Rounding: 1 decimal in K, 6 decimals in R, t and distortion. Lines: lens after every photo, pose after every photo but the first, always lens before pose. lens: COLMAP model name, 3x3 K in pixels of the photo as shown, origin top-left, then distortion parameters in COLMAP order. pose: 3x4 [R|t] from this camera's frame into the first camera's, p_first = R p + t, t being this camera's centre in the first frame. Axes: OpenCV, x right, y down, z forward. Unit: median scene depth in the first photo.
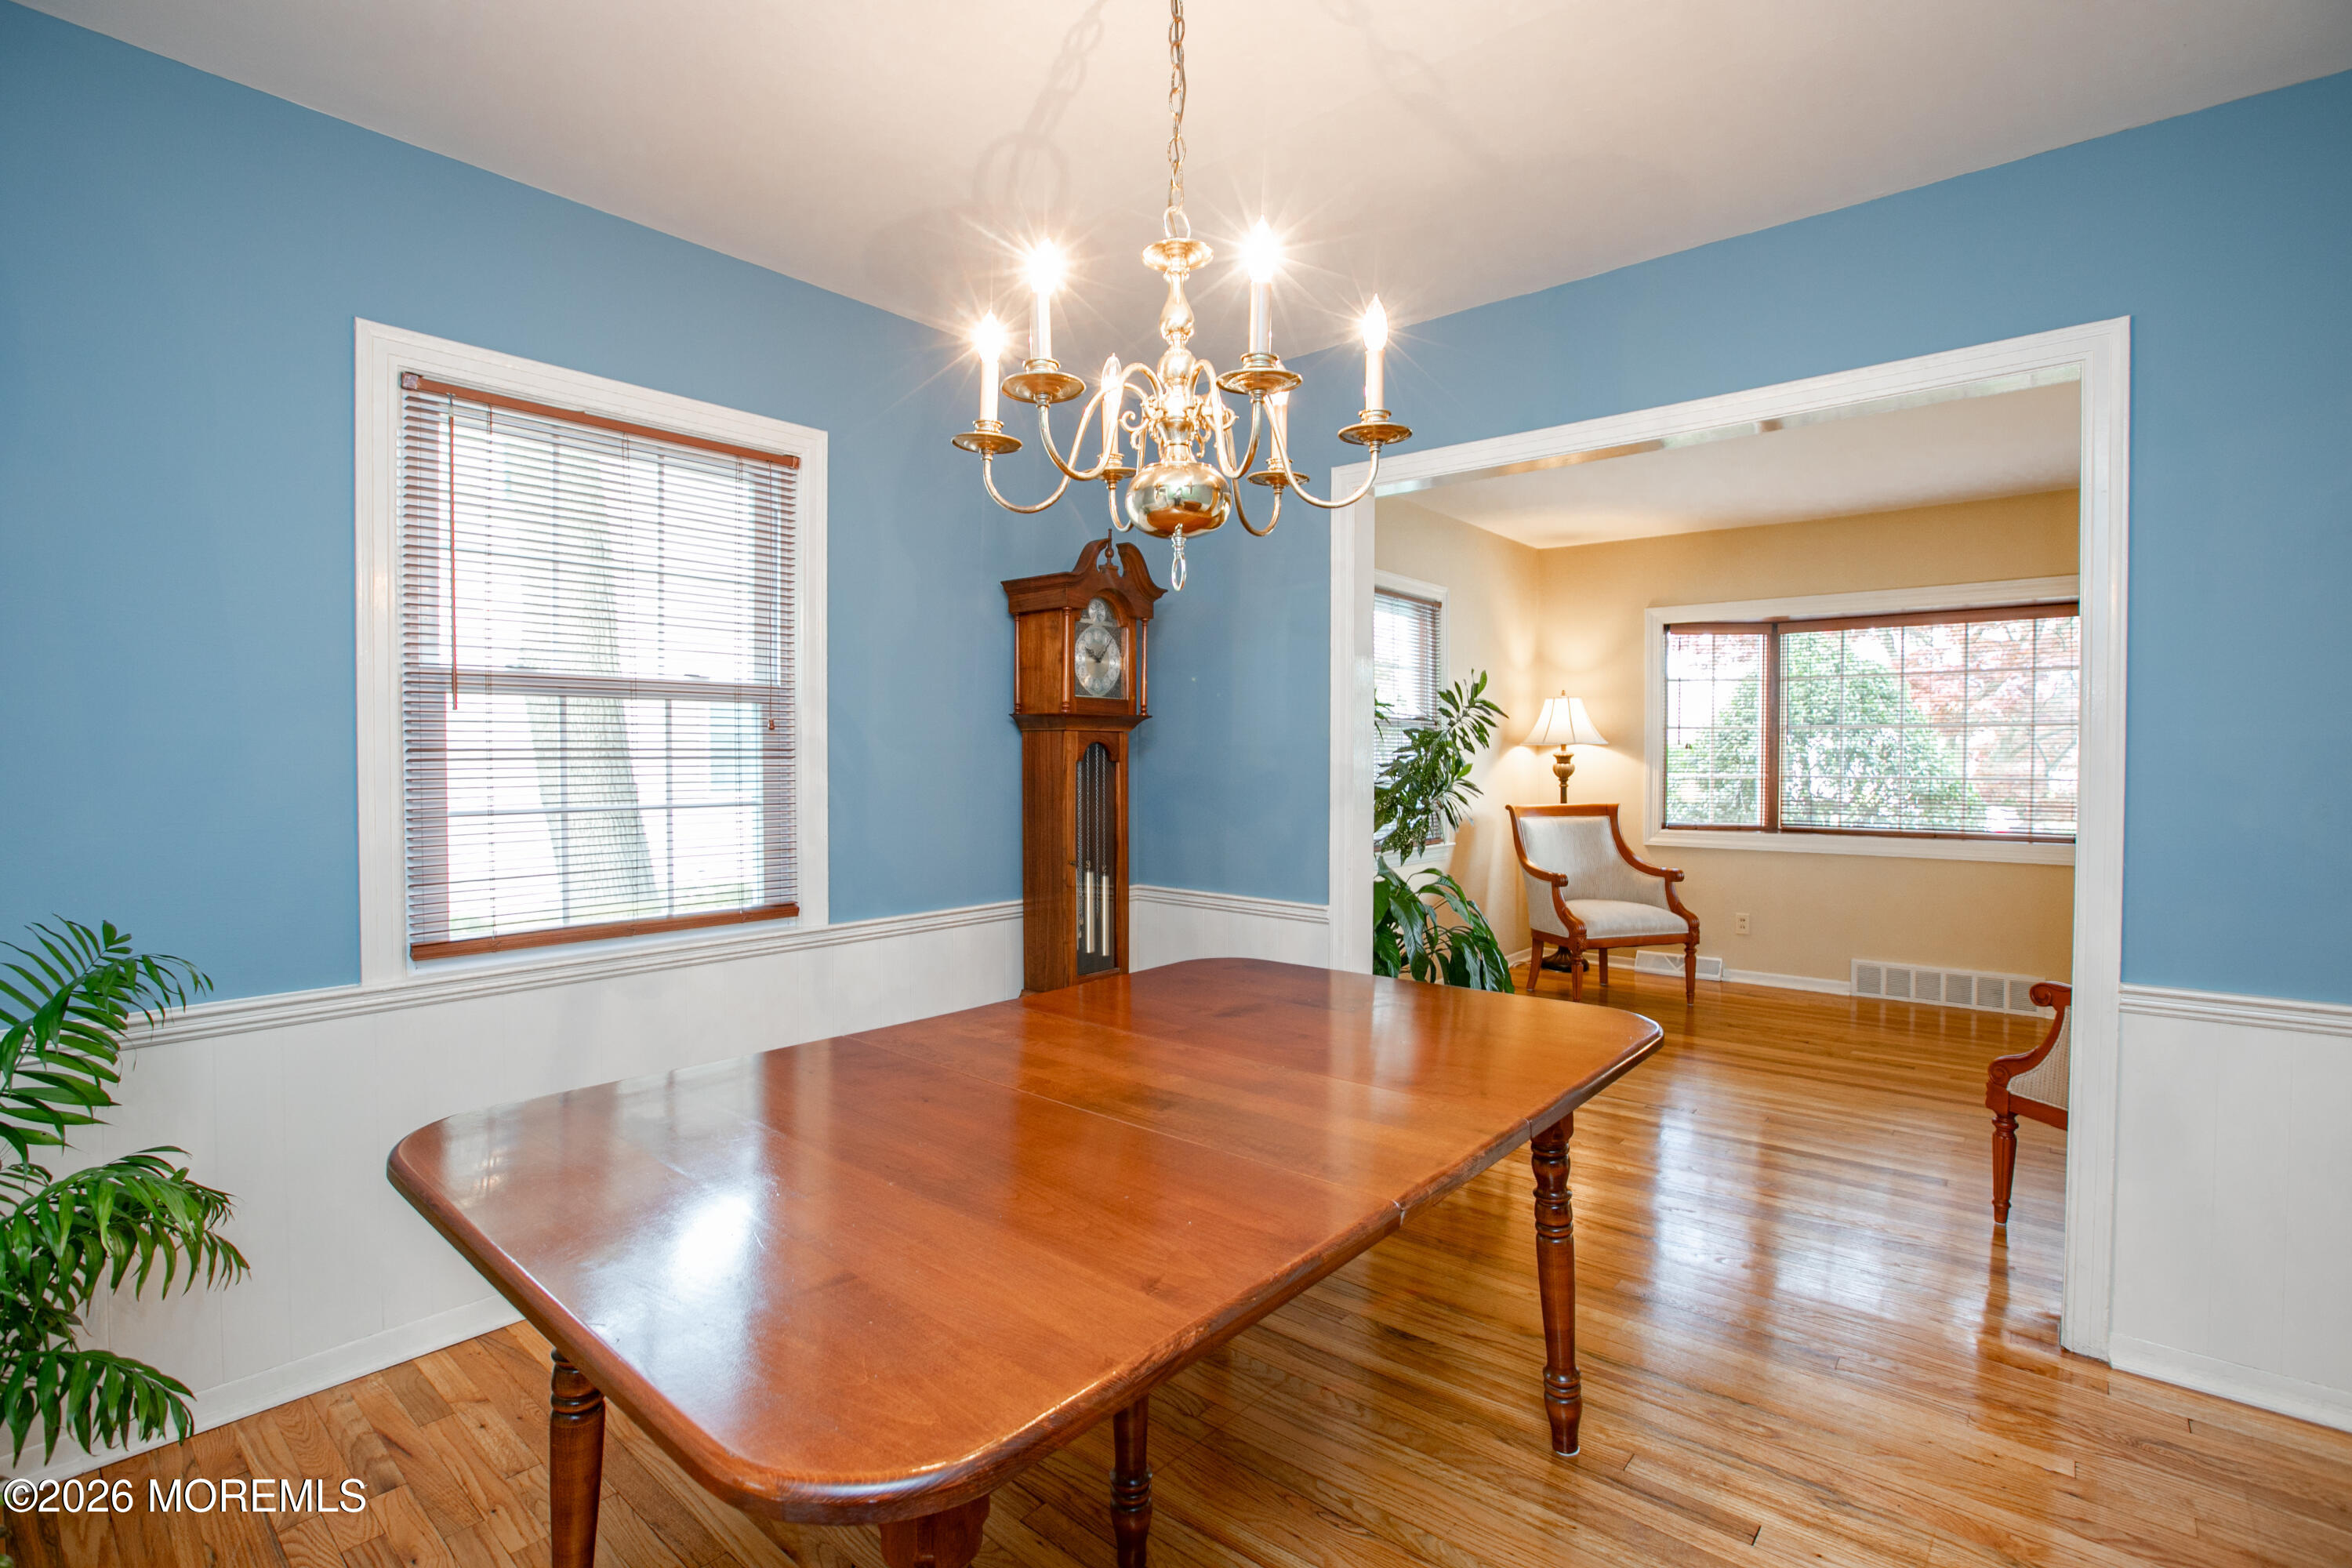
lens RADIAL K [[1113.9, 0, 1169.3], [0, 1113.9, 762.4], [0, 0, 1]] dist [-0.004461, 0.000300]
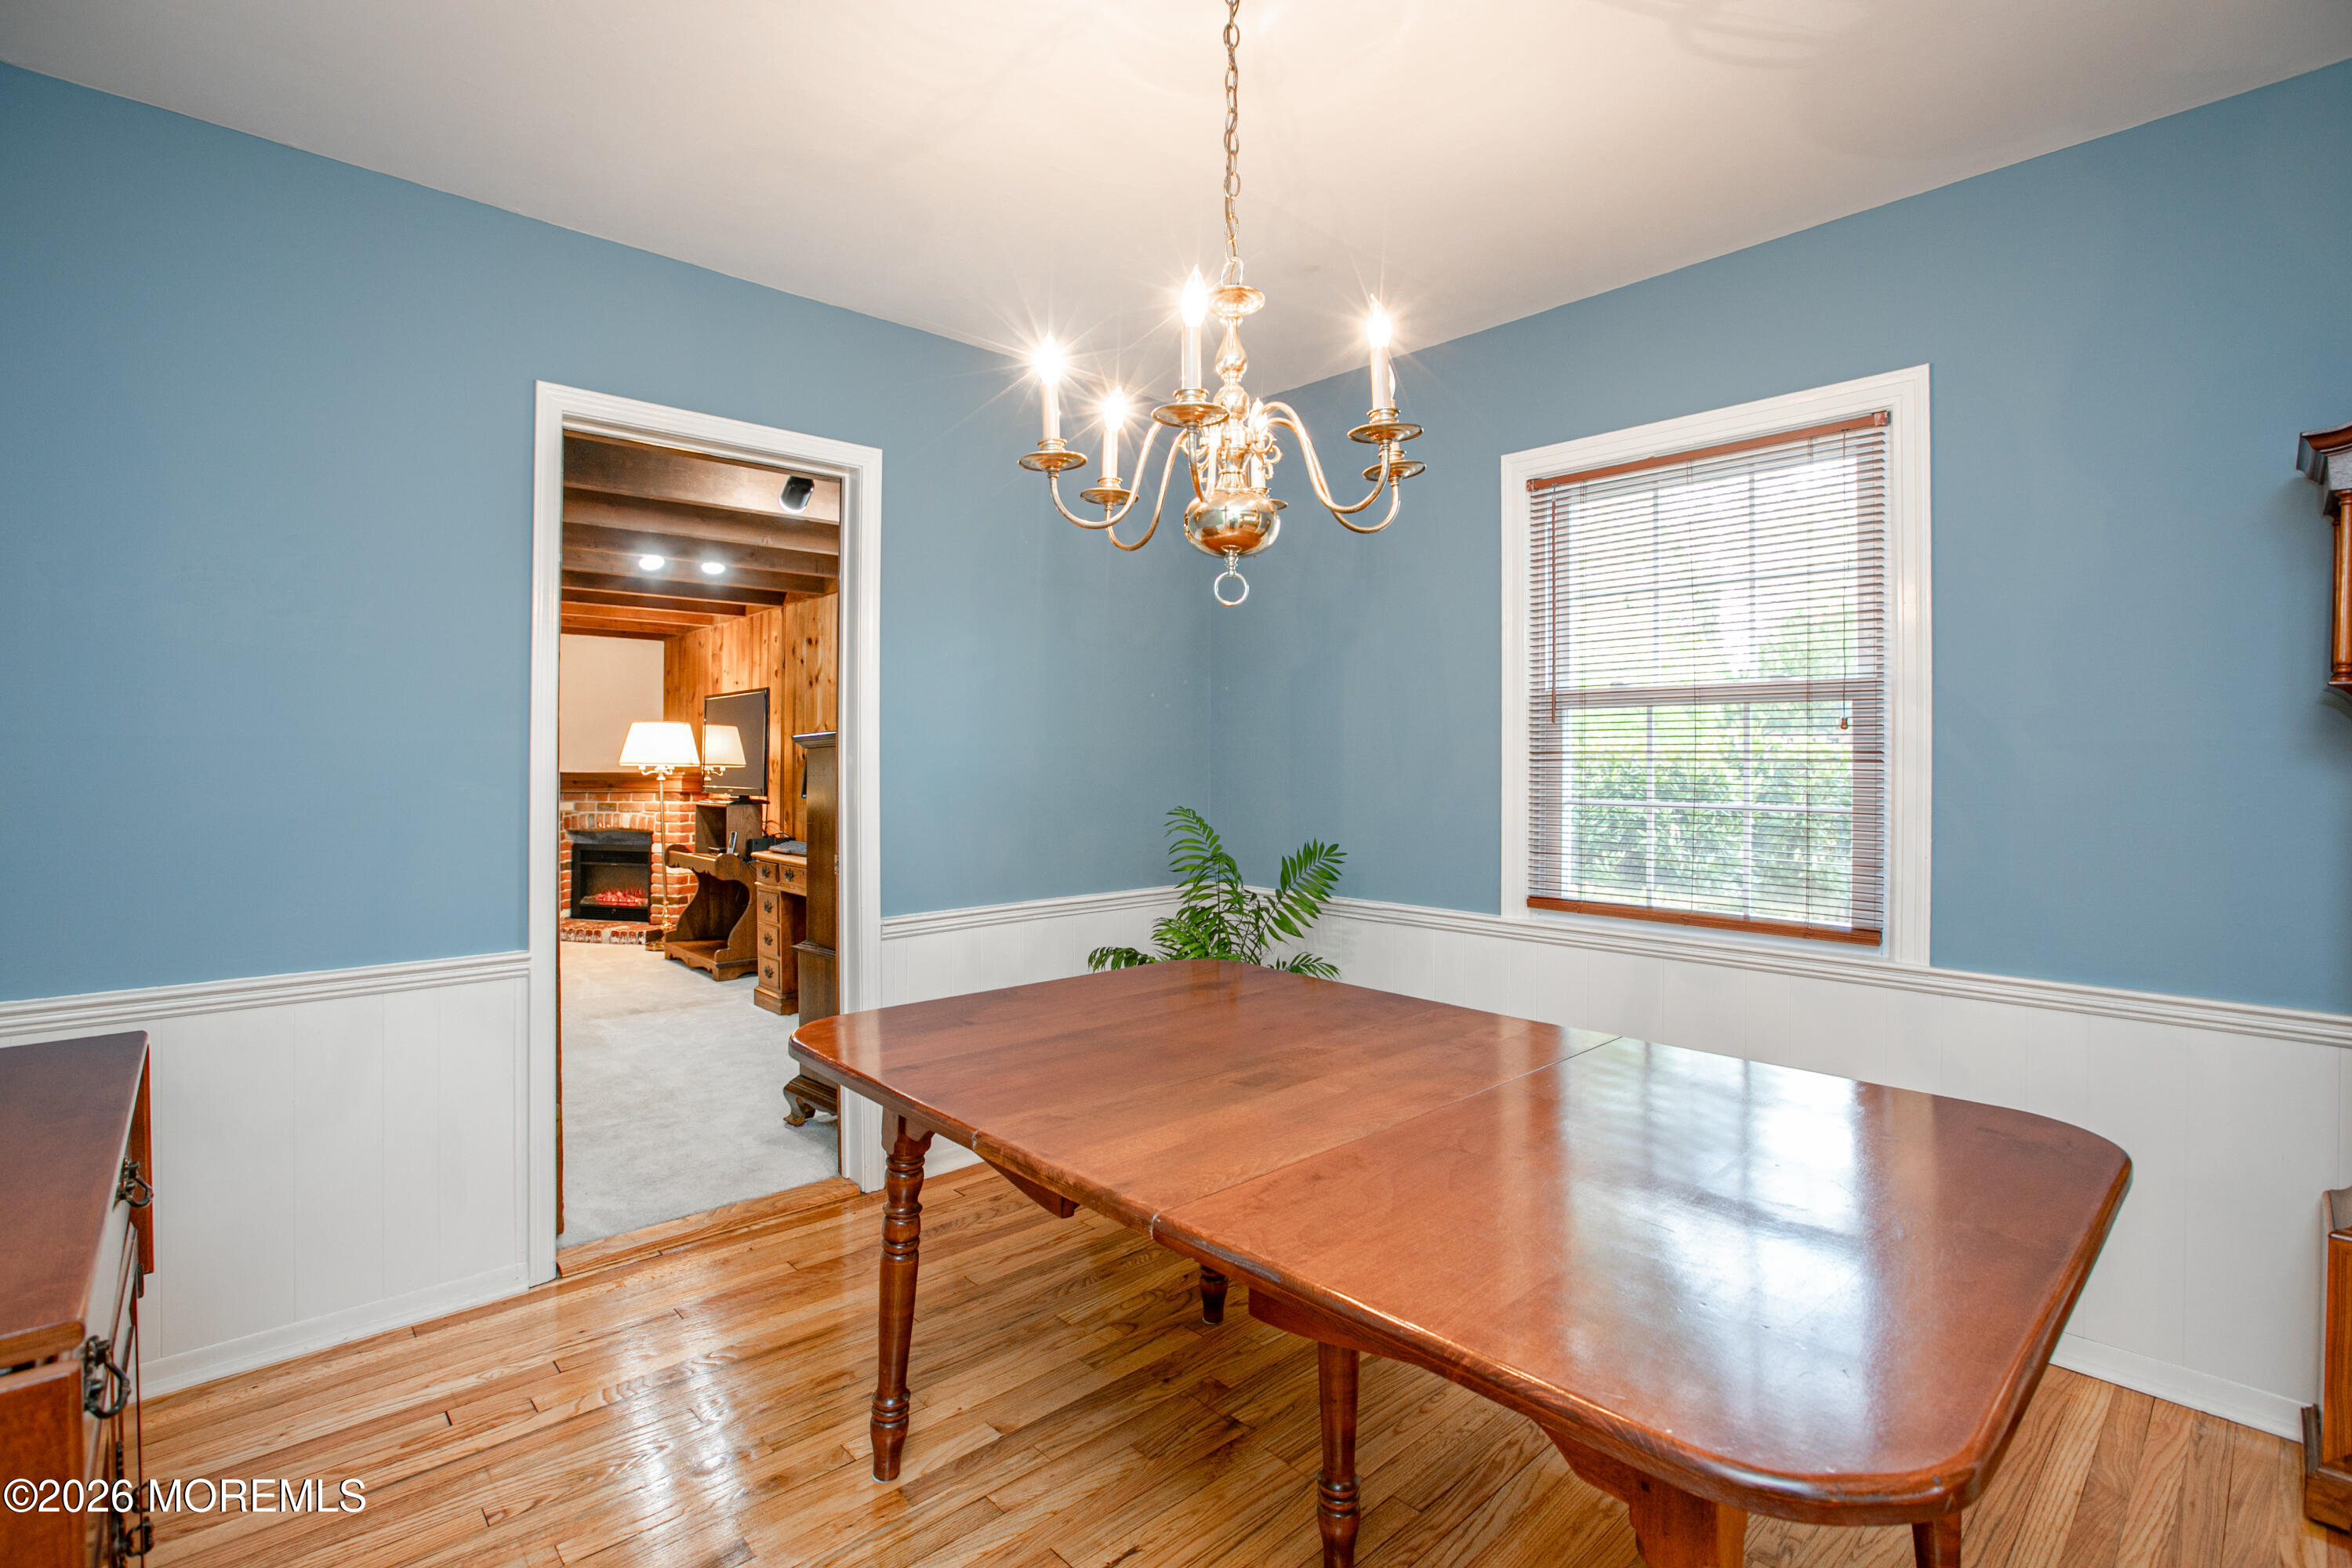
lens RADIAL K [[1126.8, 0, 1173.4], [0, 1126.8, 748.6], [0, 0, 1]] dist [-0.042258, 0.000067]
pose [[-0.106488, -0.005282, -0.994300, 0.708709], [-0.009824, 0.999943, -0.004260, -0.006218], [0.994265, 0.009314, -0.106533, 0.680815]]
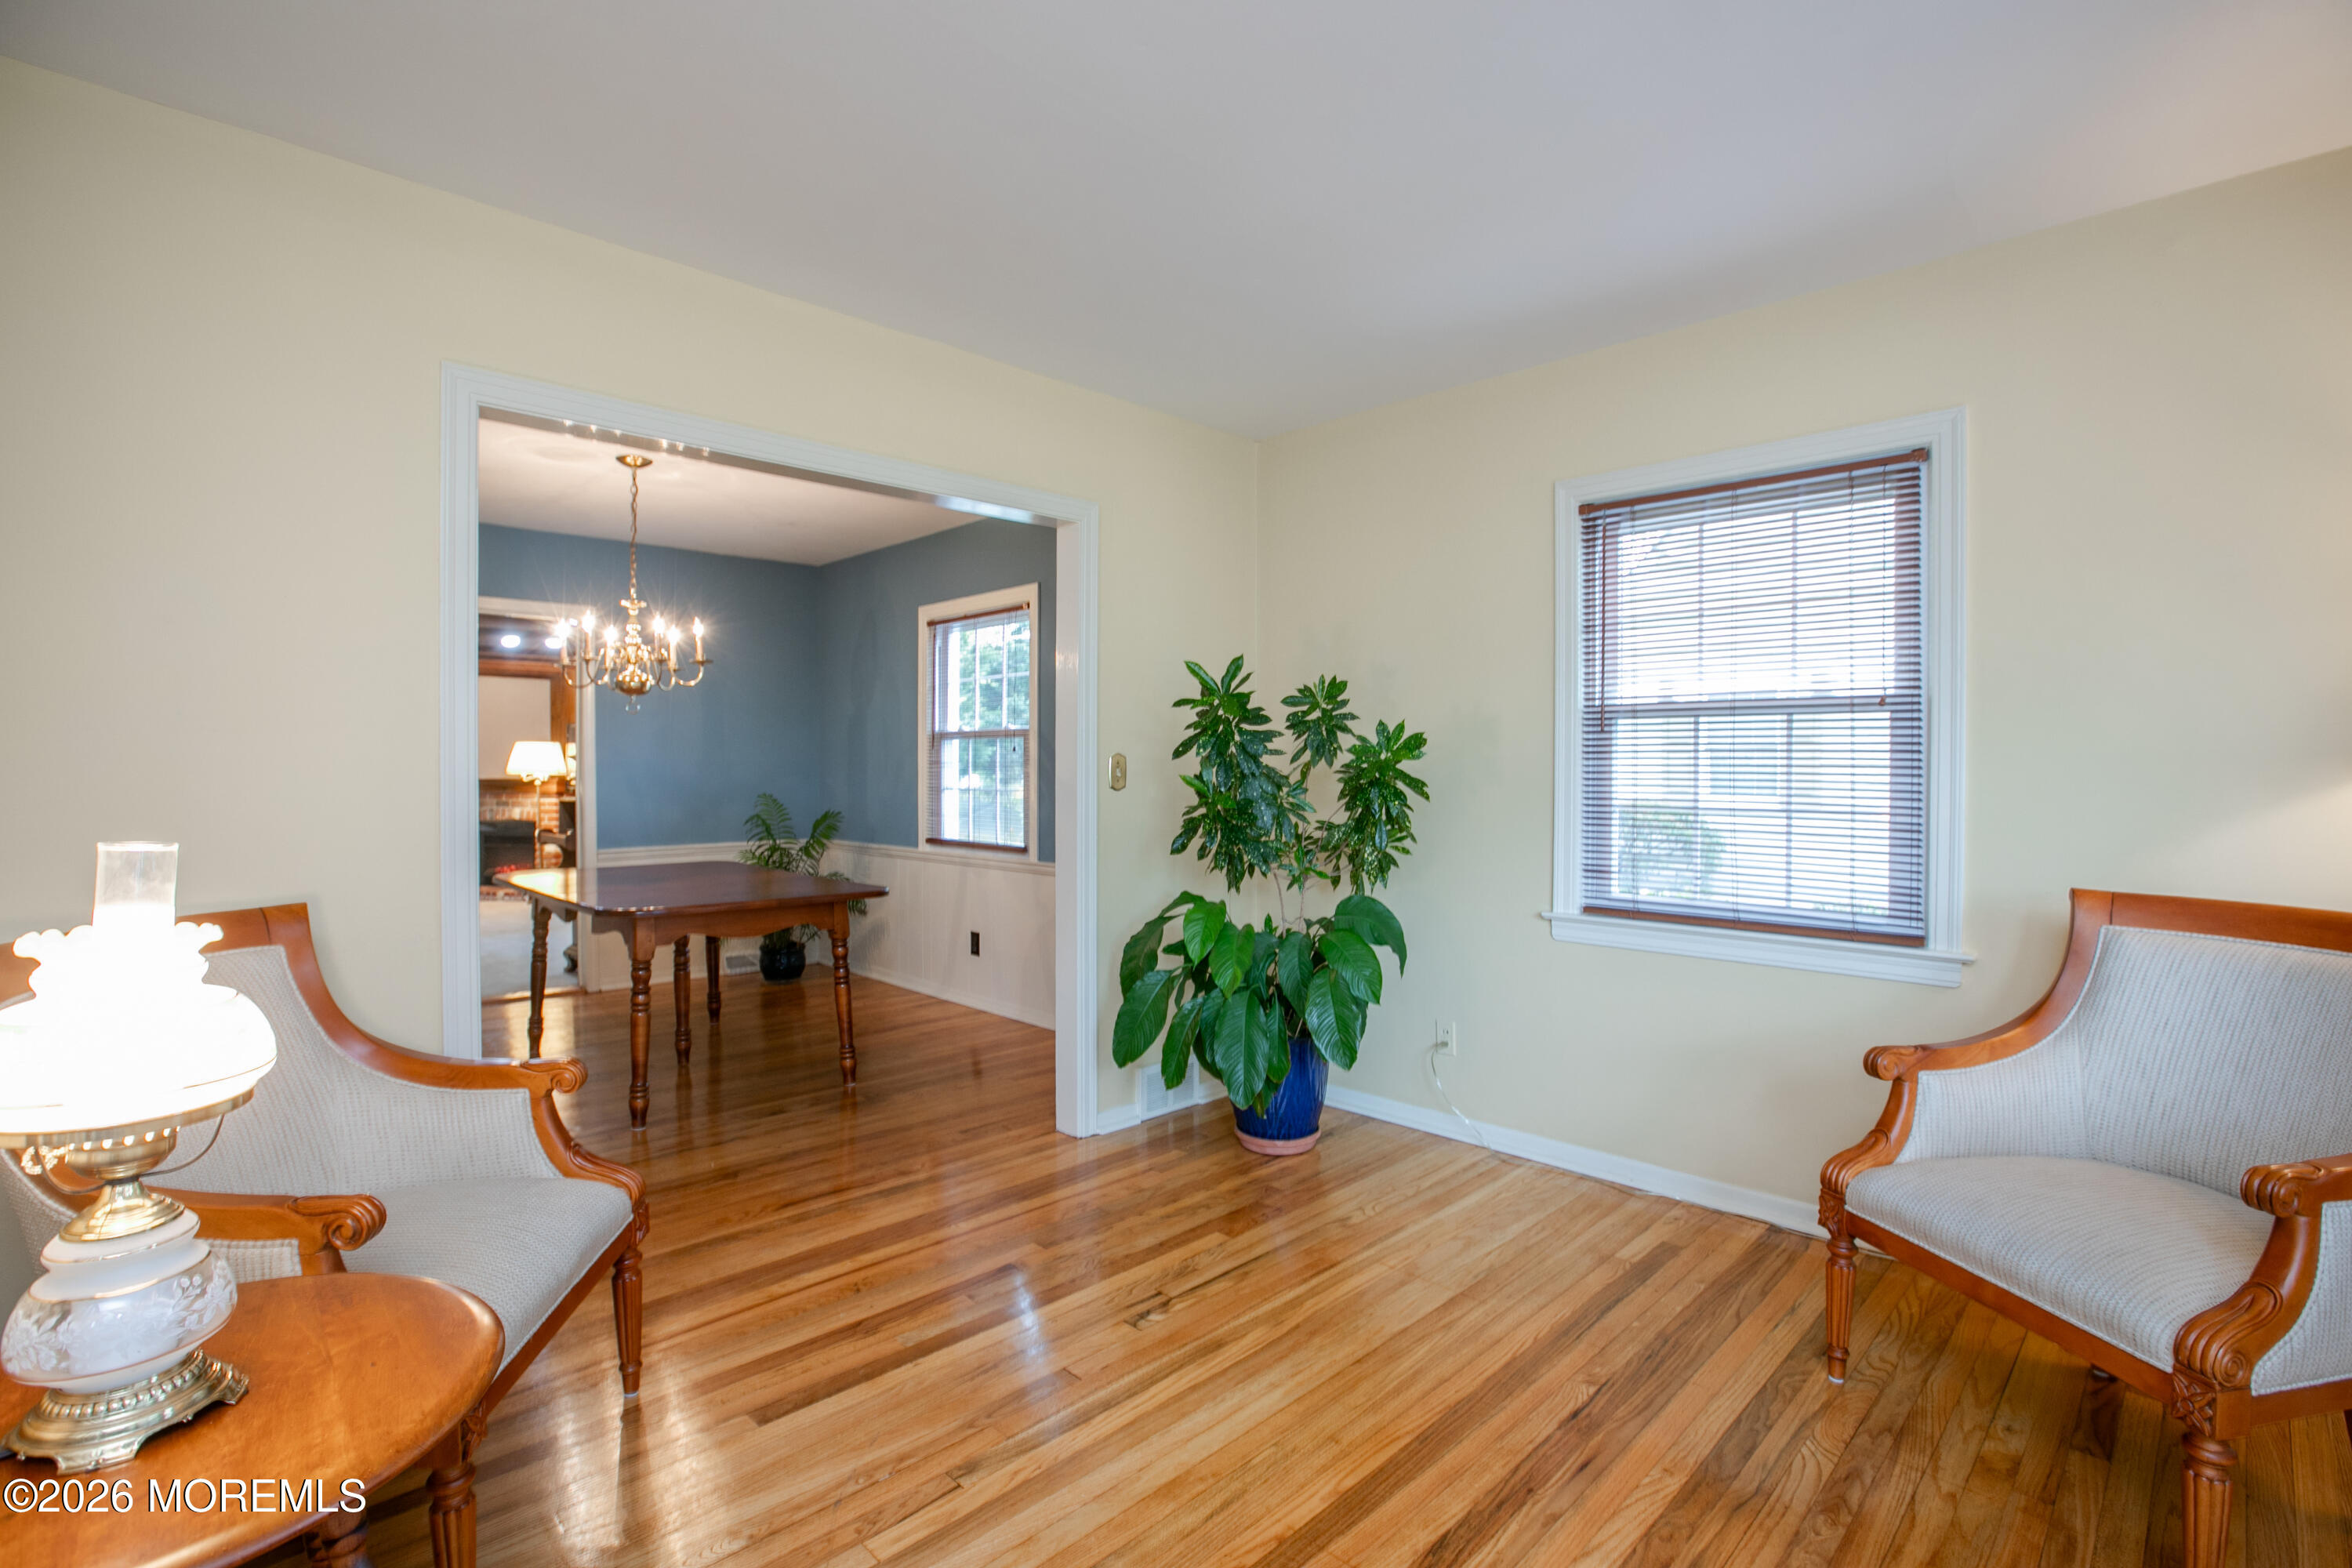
lens RADIAL K [[1113.9, 0, 1169.3], [0, 1113.9, 762.4], [0, 0, 1]] dist [-0.004461, 0.000300]
pose [[-0.098229, -0.006241, -0.995144, 1.814866], [-0.009617, 0.999940, -0.005322, -0.005114], [0.995117, 0.009047, -0.098284, 1.755969]]
